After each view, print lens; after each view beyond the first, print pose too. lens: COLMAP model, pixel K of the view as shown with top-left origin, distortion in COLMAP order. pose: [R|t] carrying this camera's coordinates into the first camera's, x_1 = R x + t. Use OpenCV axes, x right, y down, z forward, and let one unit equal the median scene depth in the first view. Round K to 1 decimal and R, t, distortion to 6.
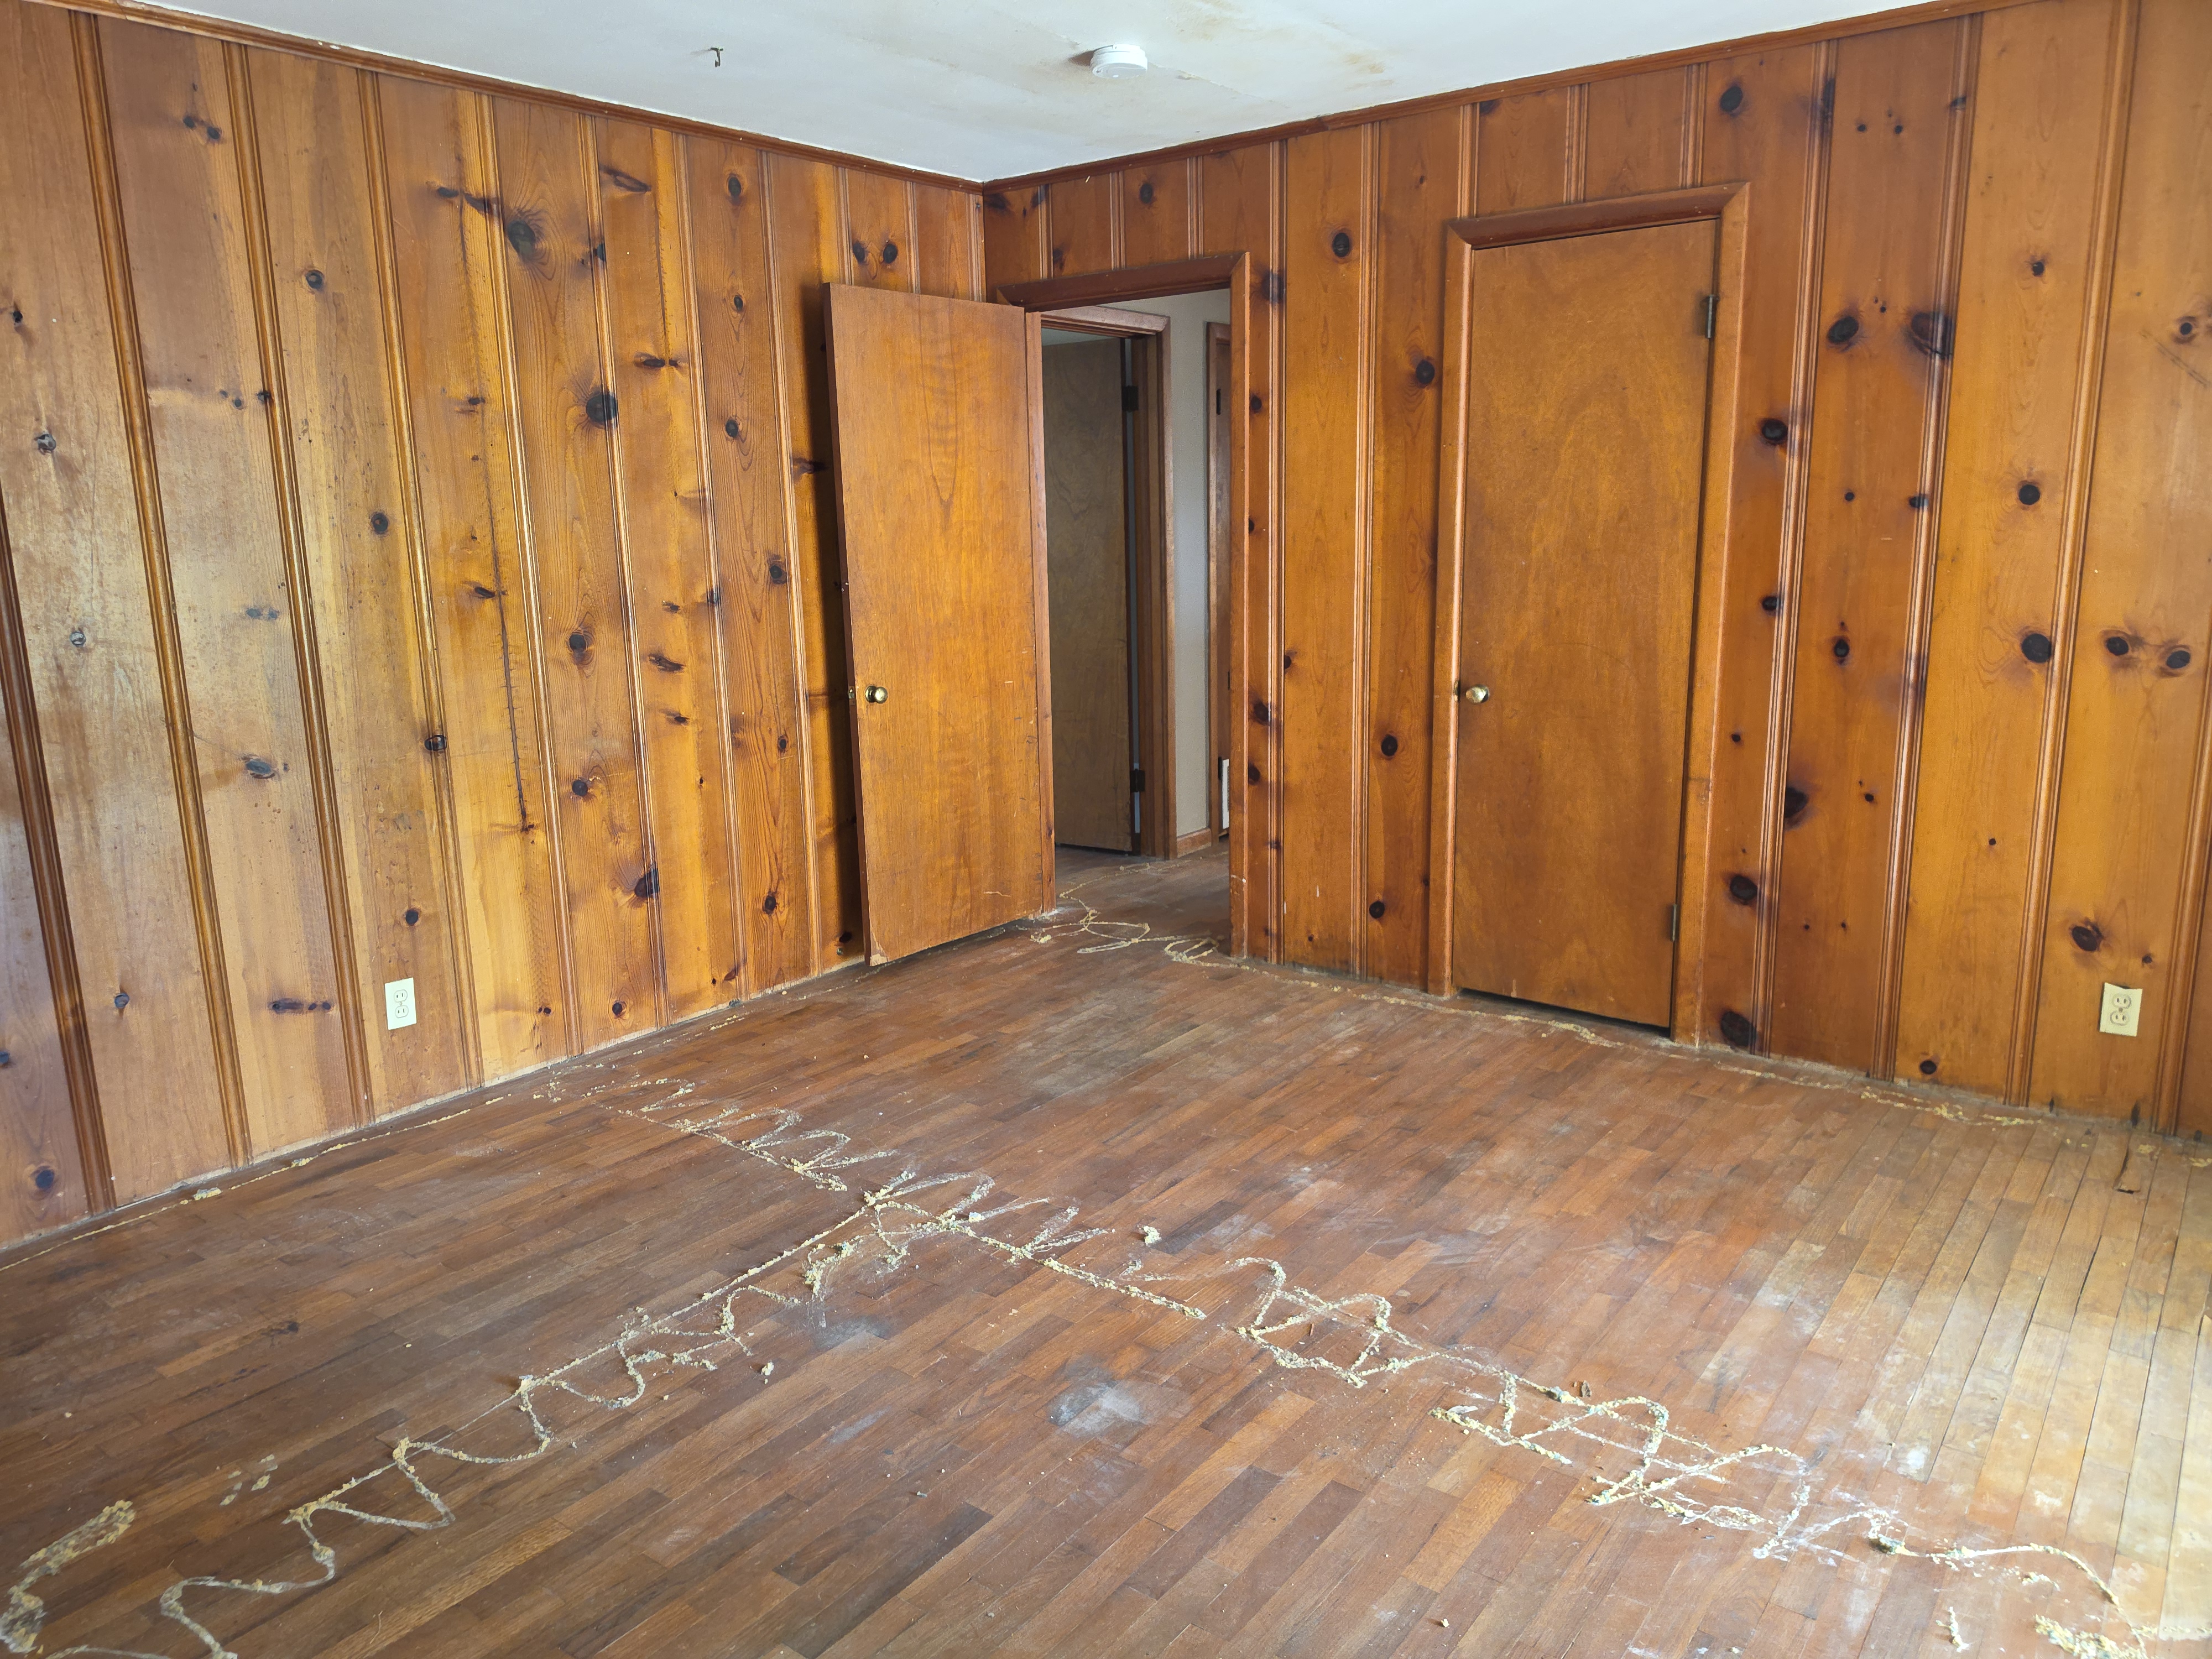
lens RADIAL K [[1523.8, 0, 1092.1], [0, 1523.8, 820.6], [0, 0, 1]] dist [0.105794, -0.154169]
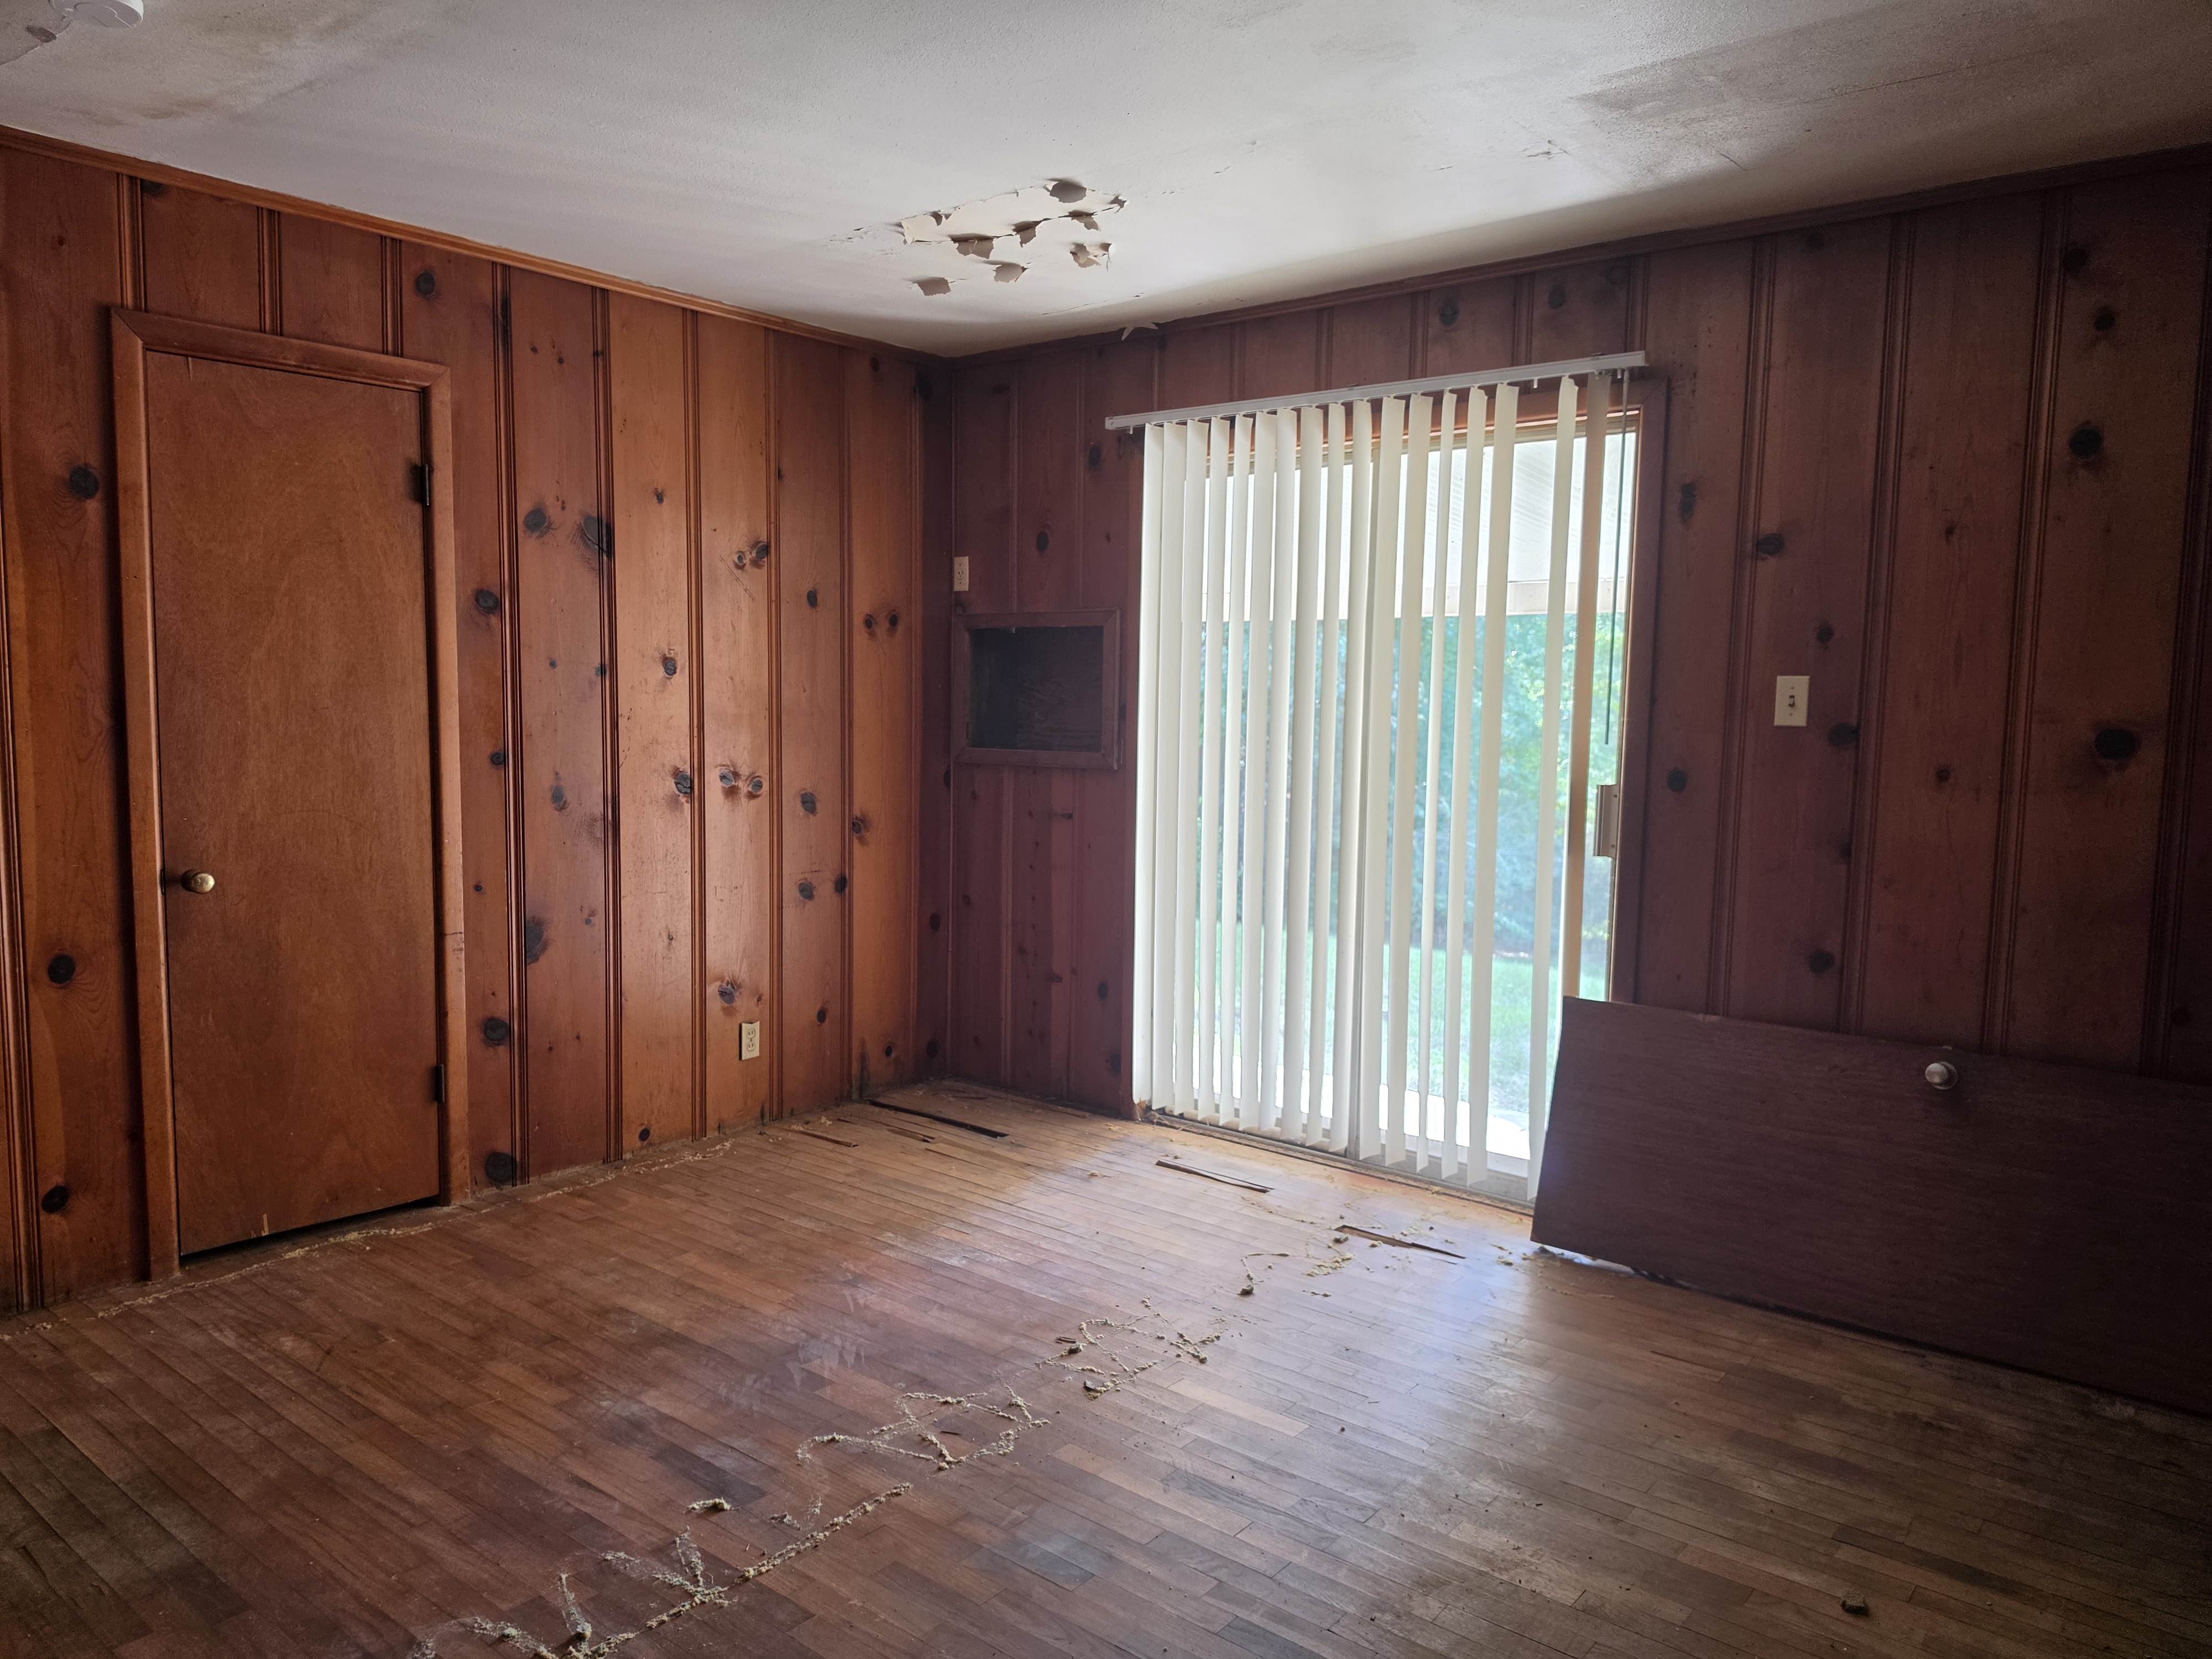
lens RADIAL K [[1531.8, 0, 1078.4], [0, 1531.8, 822.5], [0, 0, 1]] dist [0.099188, -0.160910]
pose [[0.035992, -0.064764, 0.997251, -0.615259], [0.181562, 0.981714, 0.057202, -0.084384], [-0.982721, 0.179004, 0.047092, 0.556091]]
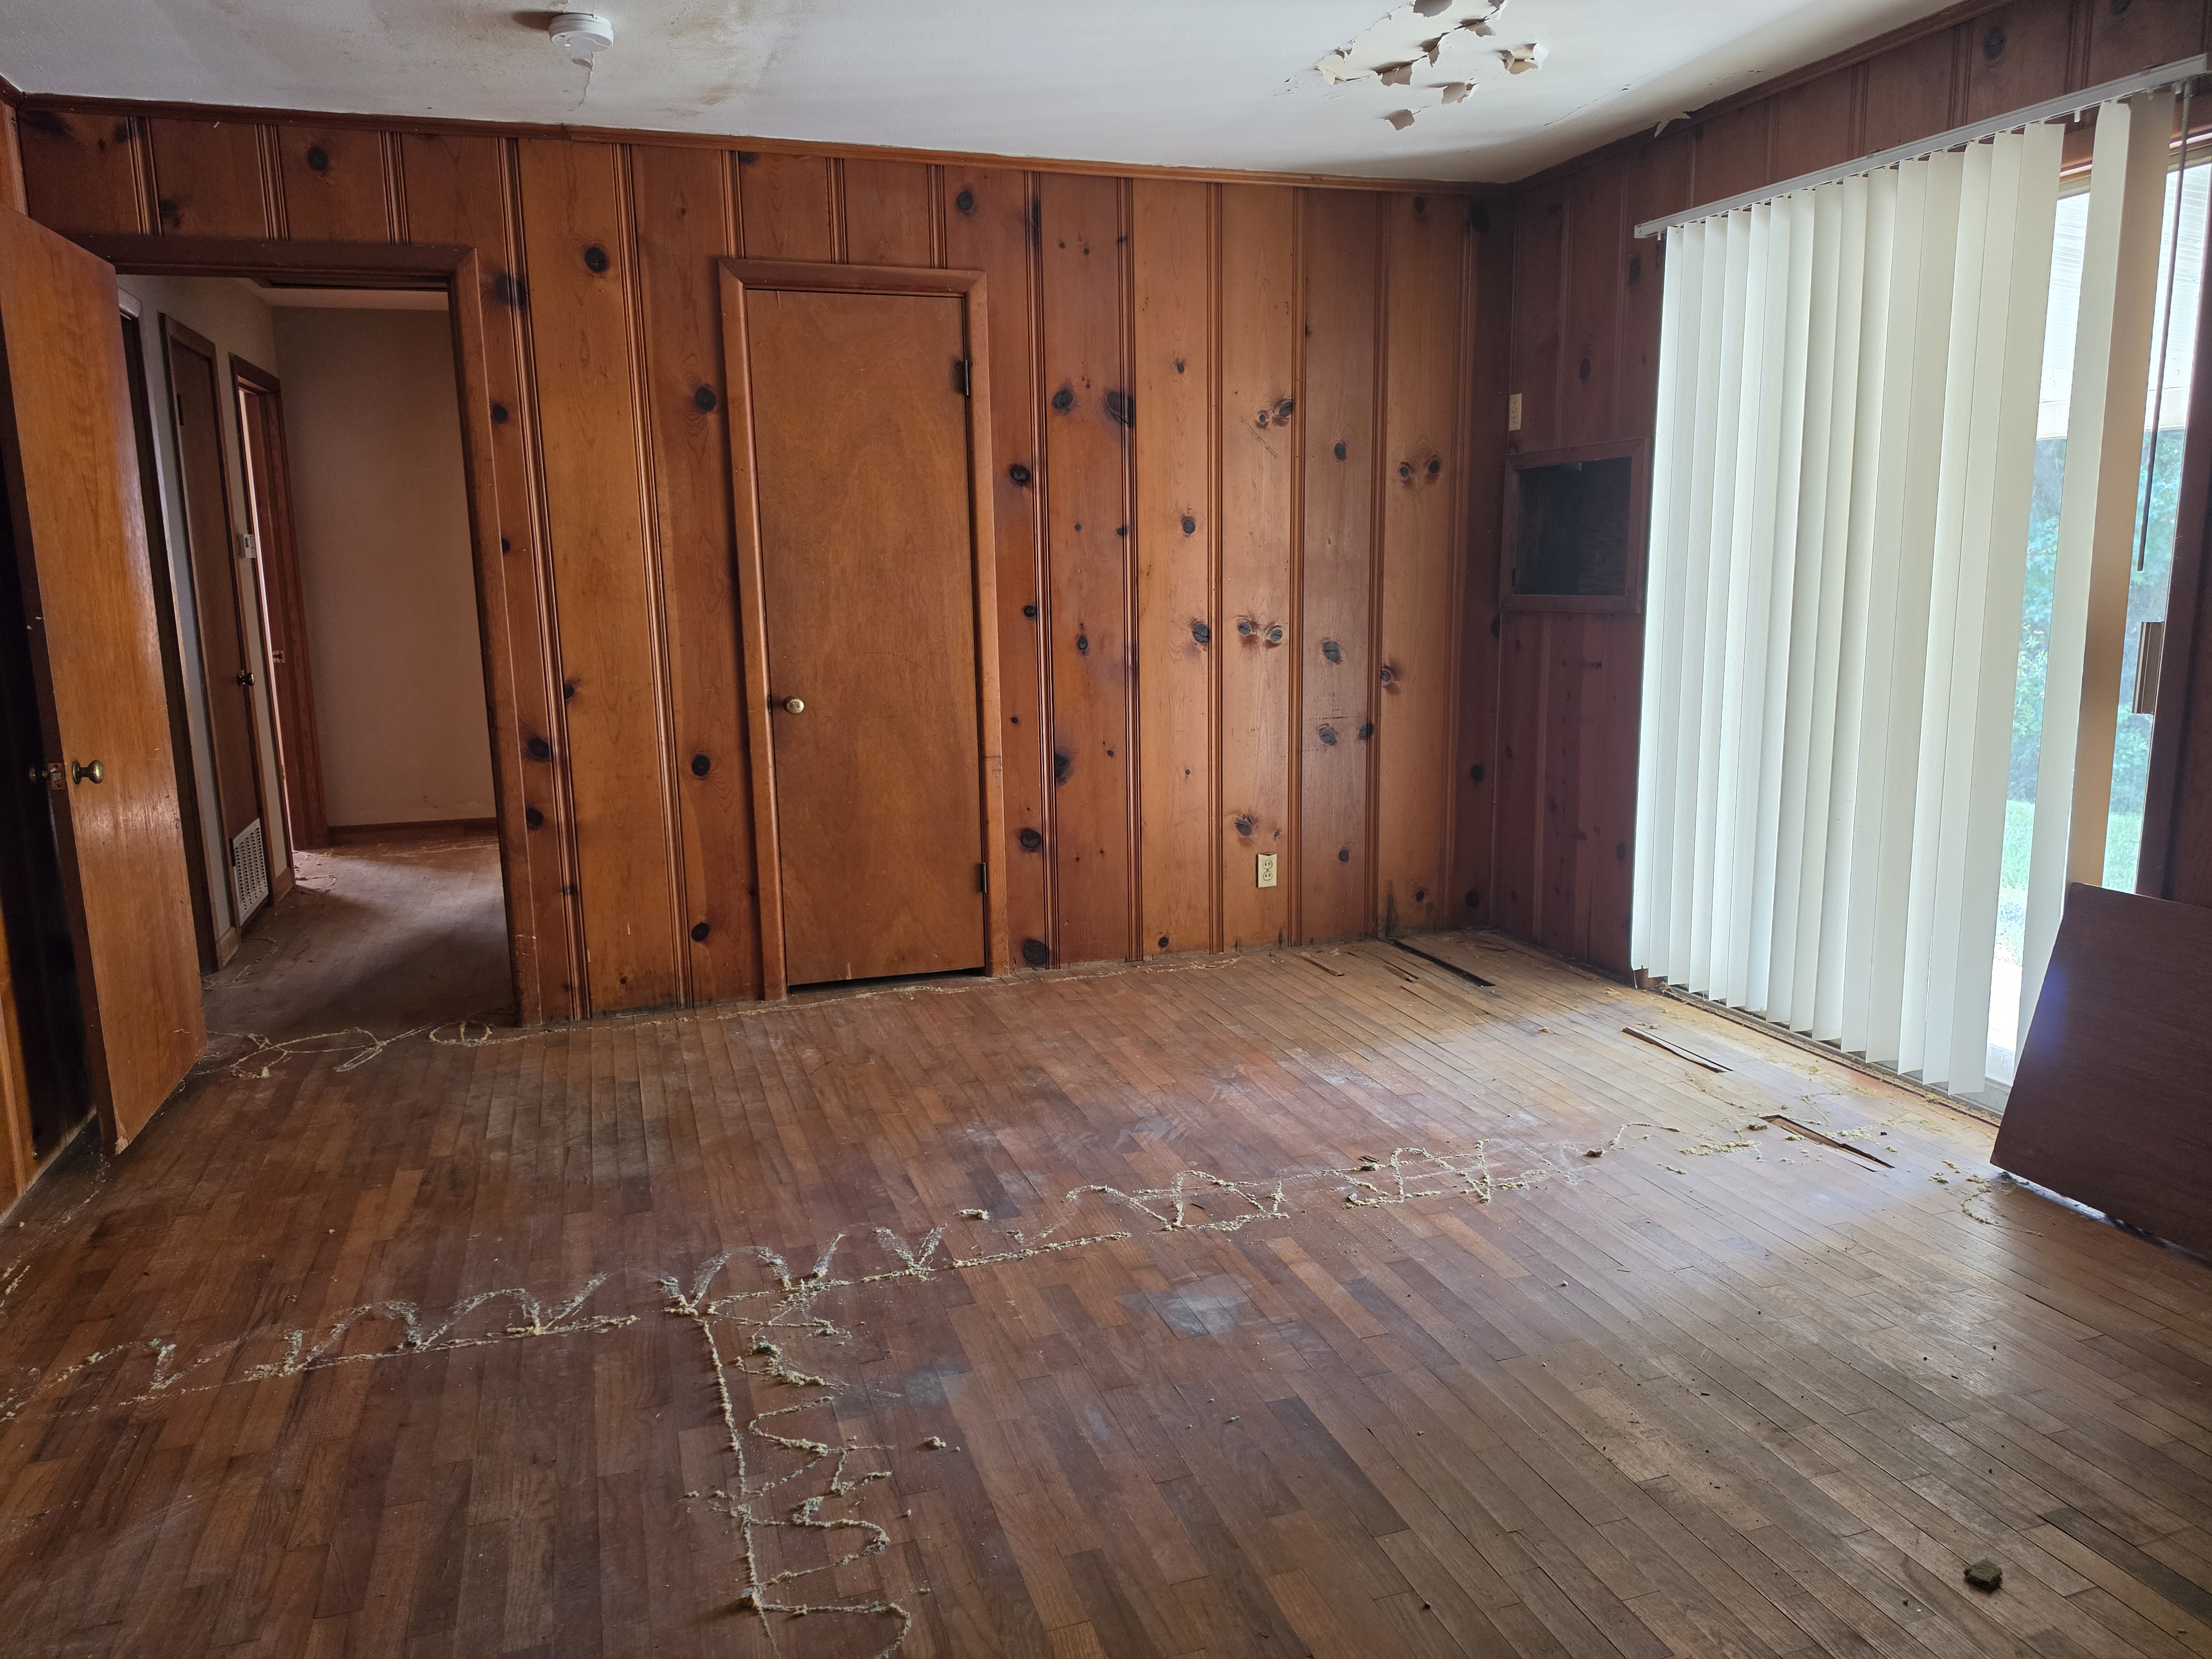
lens RADIAL K [[1523.8, 0, 1092.1], [0, 1523.8, 820.6], [0, 0, 1]] dist [0.105794, -0.154169]
pose [[0.563120, -0.130261, 0.816044, -0.570975], [0.169360, 0.984729, 0.040318, -0.012361], [-0.808834, 0.115501, 0.576582, 0.254259]]
